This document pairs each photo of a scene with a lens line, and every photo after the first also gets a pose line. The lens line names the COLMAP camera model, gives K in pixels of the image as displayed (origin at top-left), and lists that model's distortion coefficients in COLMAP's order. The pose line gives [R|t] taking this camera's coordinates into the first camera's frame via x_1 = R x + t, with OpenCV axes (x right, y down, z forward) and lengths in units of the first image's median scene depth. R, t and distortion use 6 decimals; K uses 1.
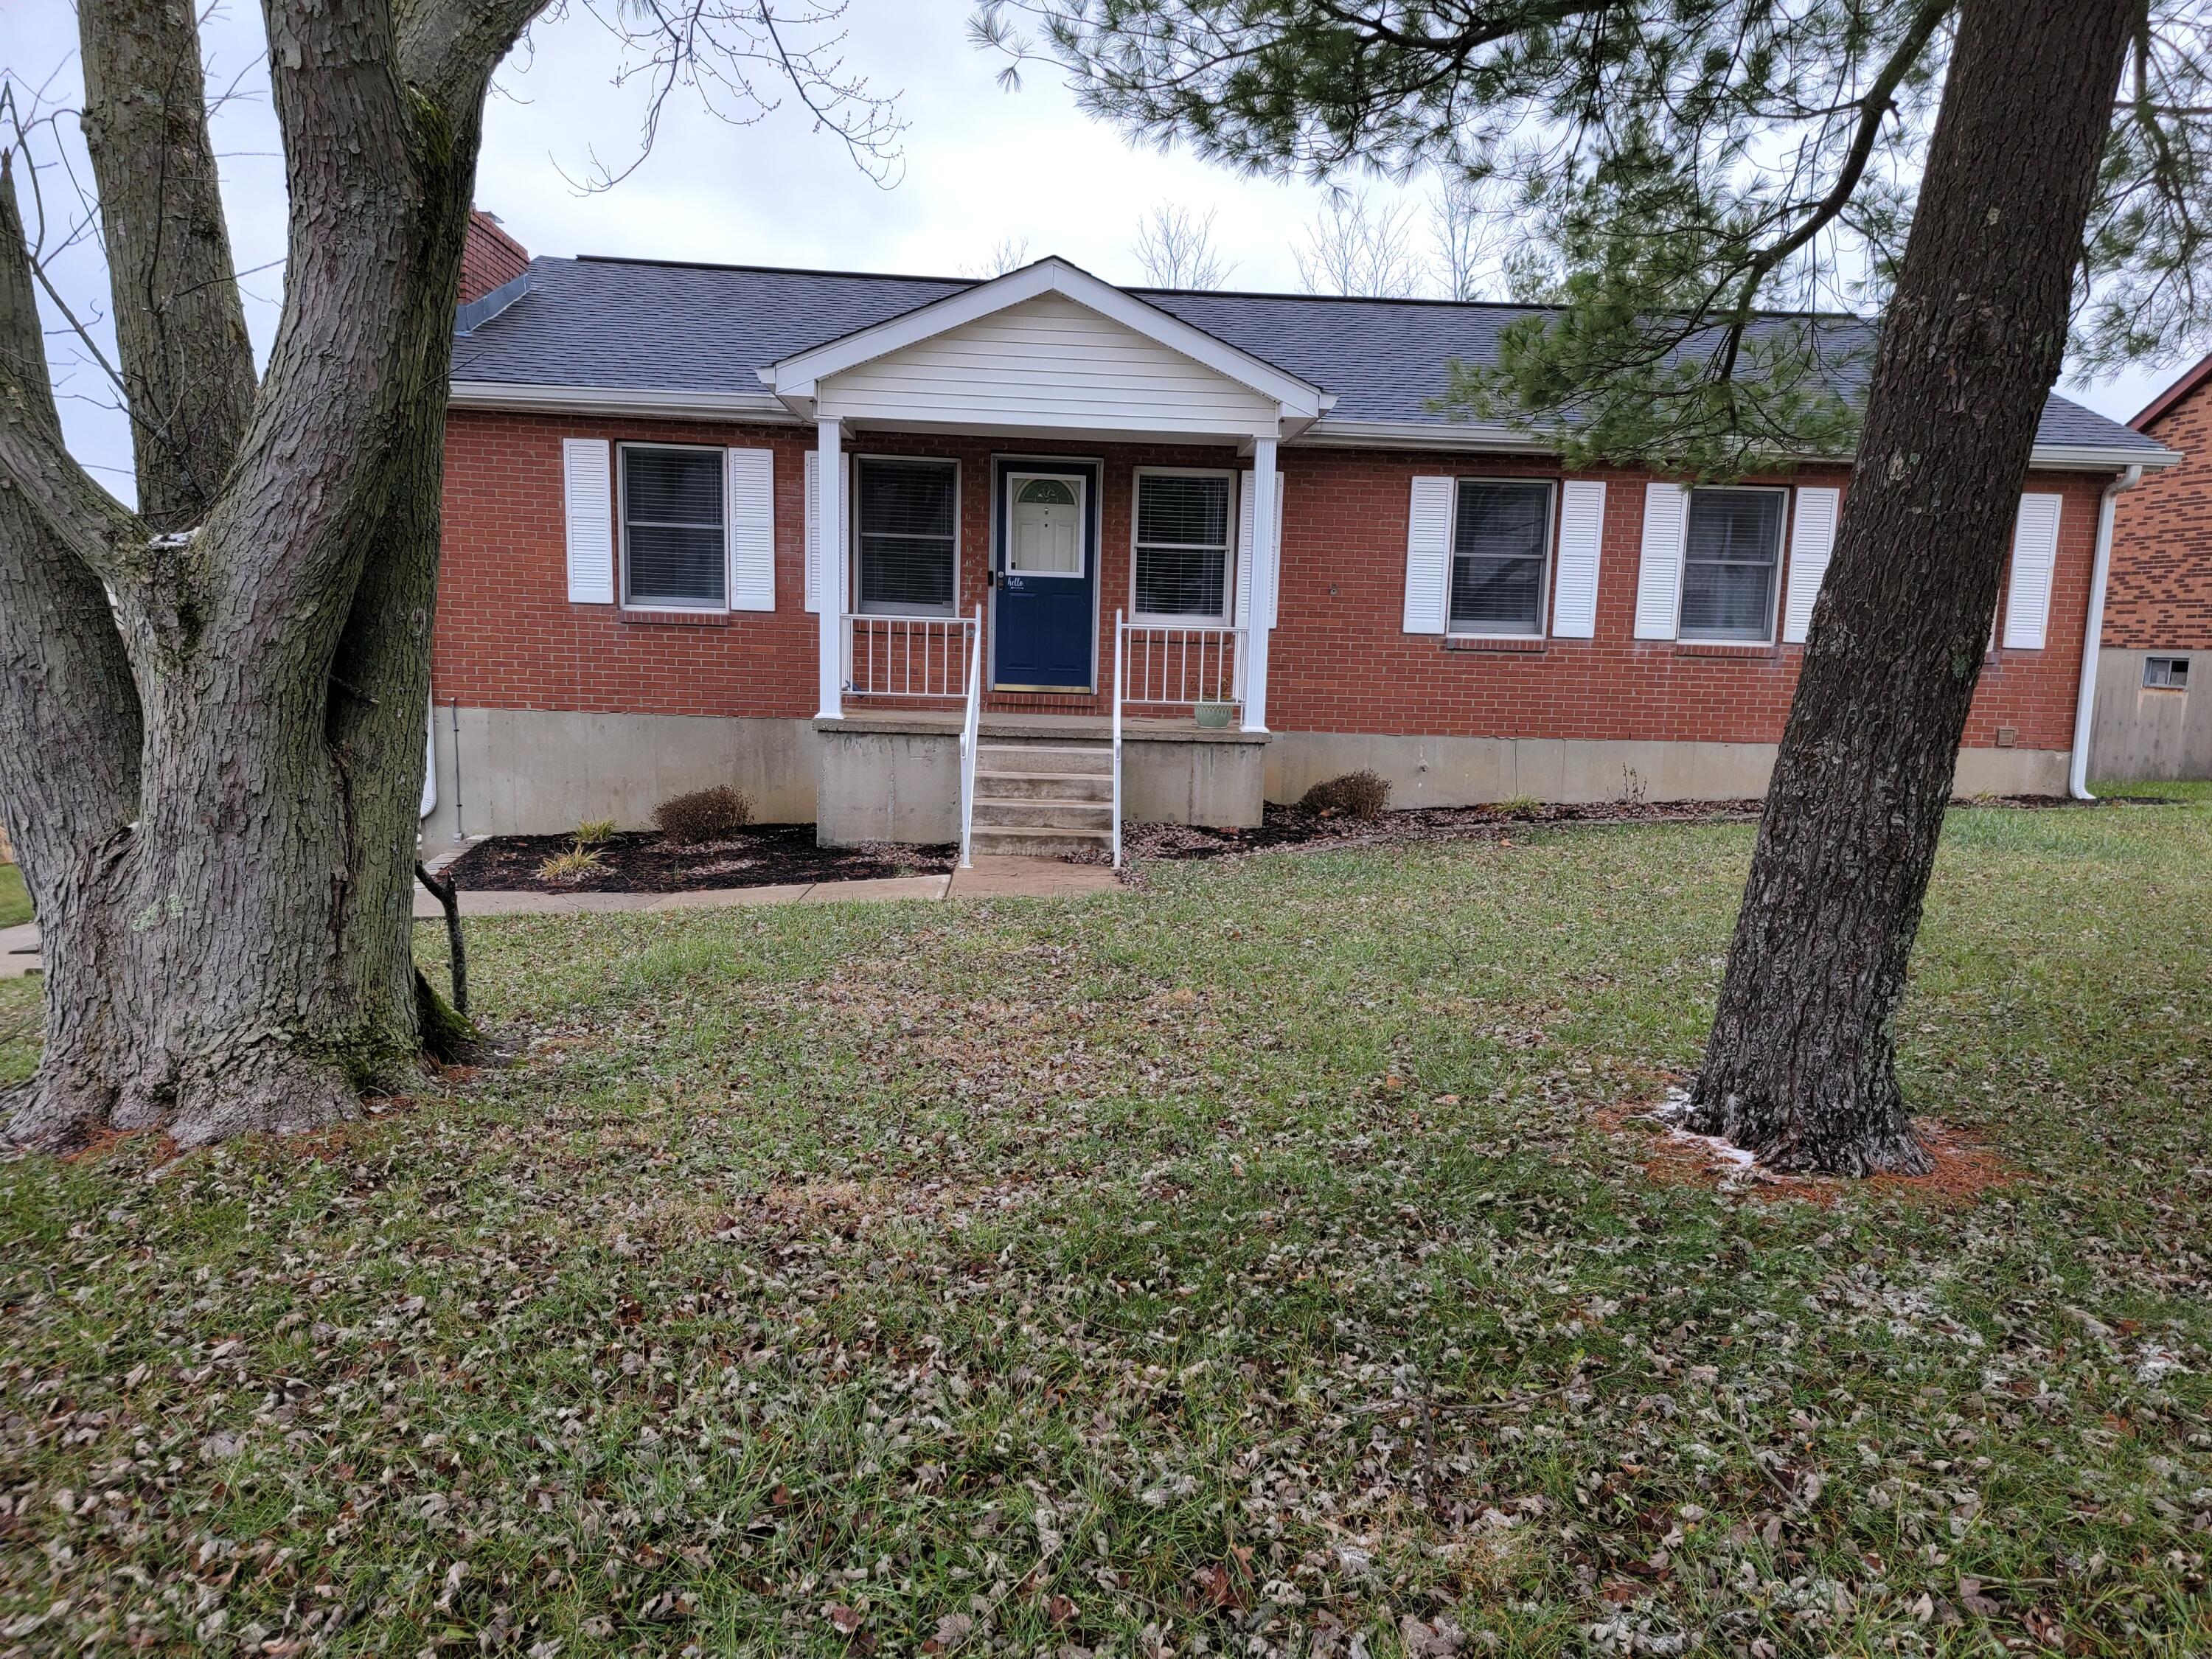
lens RADIAL K [[1506.1, 0, 1114.5], [0, 1506.1, 894.7], [0, 0, 1]] dist [0.086028, -0.048296]
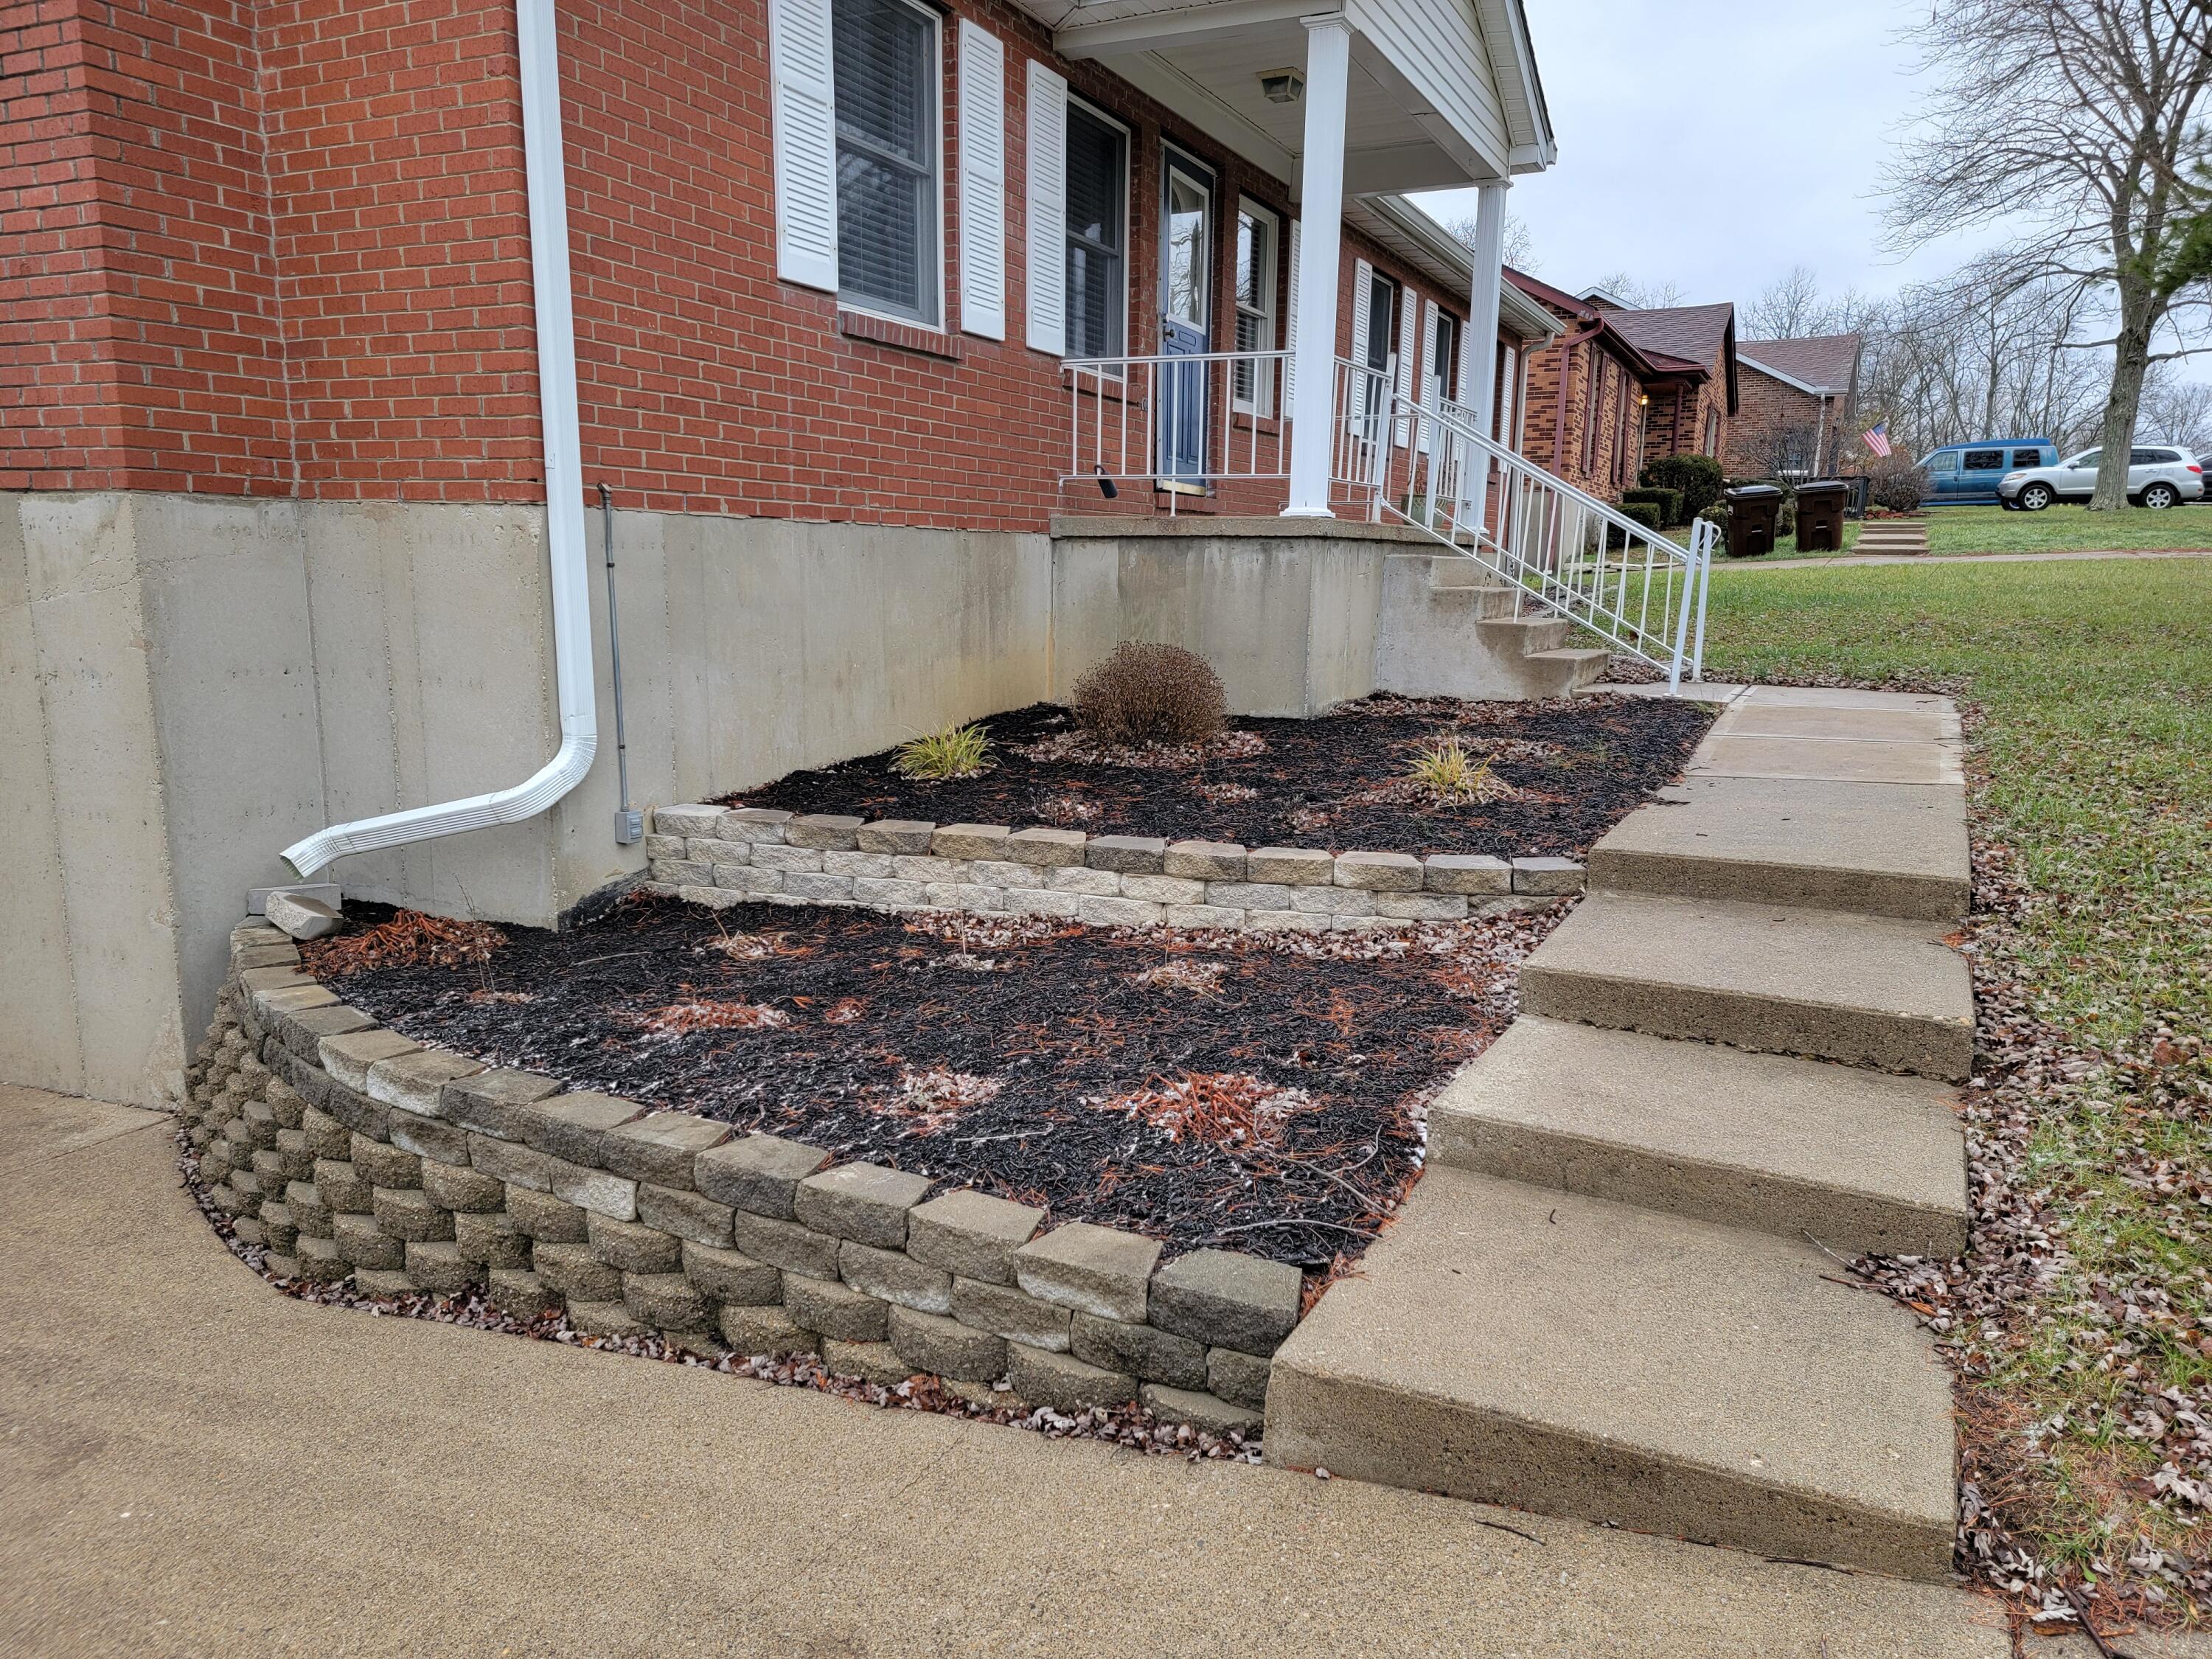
lens RADIAL K [[1506.1, 0, 1114.3], [0, 1506.1, 858.9], [0, 0, 1]] dist [0.086028, -0.048296]
pose [[0.503243, -0.189510, 0.843109, -0.728441], [0.142863, 0.980477, 0.135113, -0.066691], [-0.852254, 0.052454, 0.520492, 0.676900]]
